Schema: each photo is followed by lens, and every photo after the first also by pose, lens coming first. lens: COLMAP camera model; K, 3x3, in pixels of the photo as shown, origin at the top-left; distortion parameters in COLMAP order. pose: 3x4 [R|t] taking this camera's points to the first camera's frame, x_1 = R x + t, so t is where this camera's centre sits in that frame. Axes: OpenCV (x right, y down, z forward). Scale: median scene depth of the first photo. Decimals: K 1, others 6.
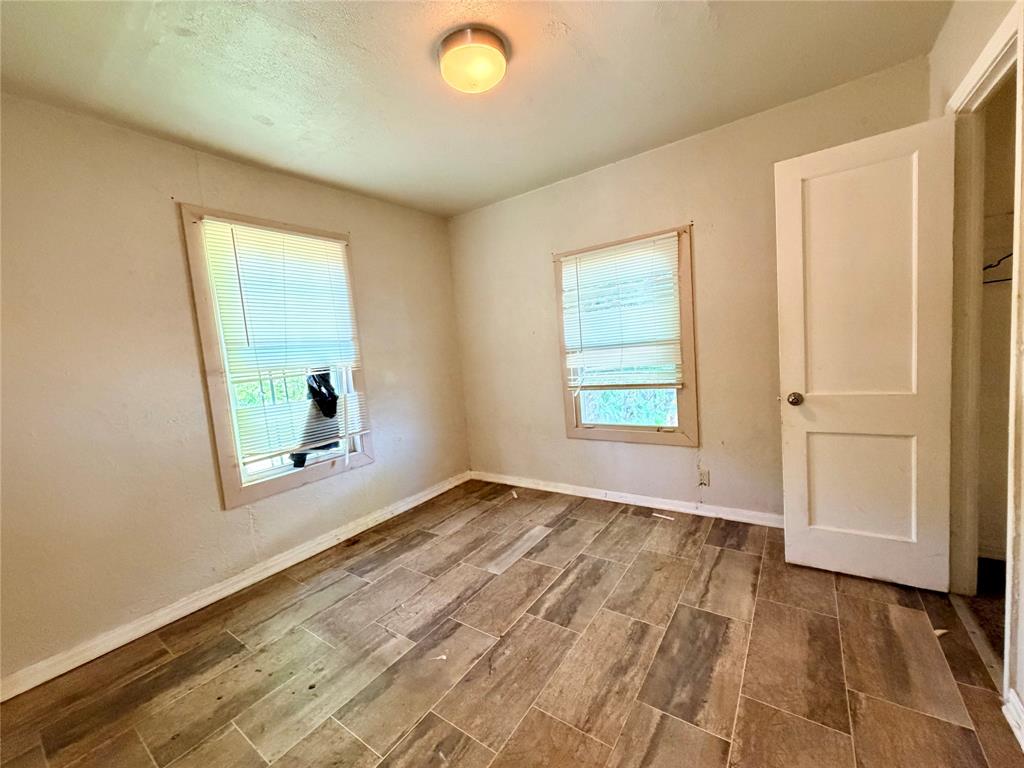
lens RADIAL K [[405.5, 0, 512.0], [0, 405.5, 384.0], [0, 0, 1]] dist [-0.001611, -0.000407]
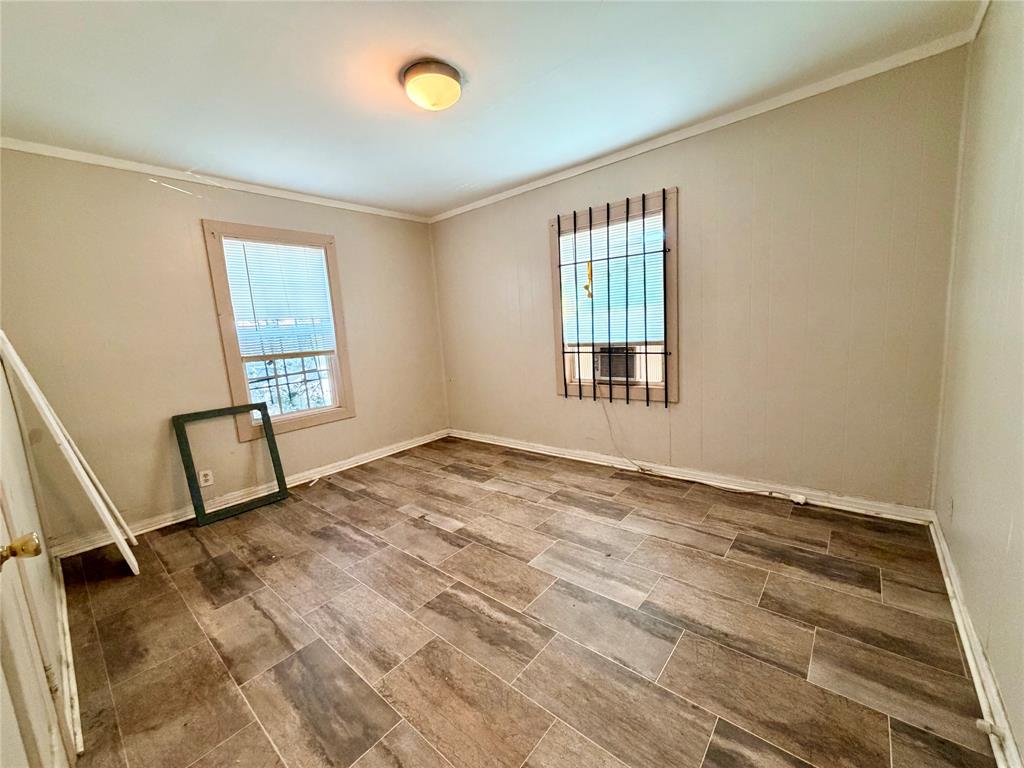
lens RADIAL K [[391.9, 0, 541.8], [0, 391.9, 419.0], [0, 0, 1]] dist [0.000209, -0.000021]
pose [[-0.037978, 0.318662, -0.947107, 0.833200], [-0.025416, 0.947176, 0.319704, -0.182617], [0.998955, 0.036213, -0.027873, 1.164411]]
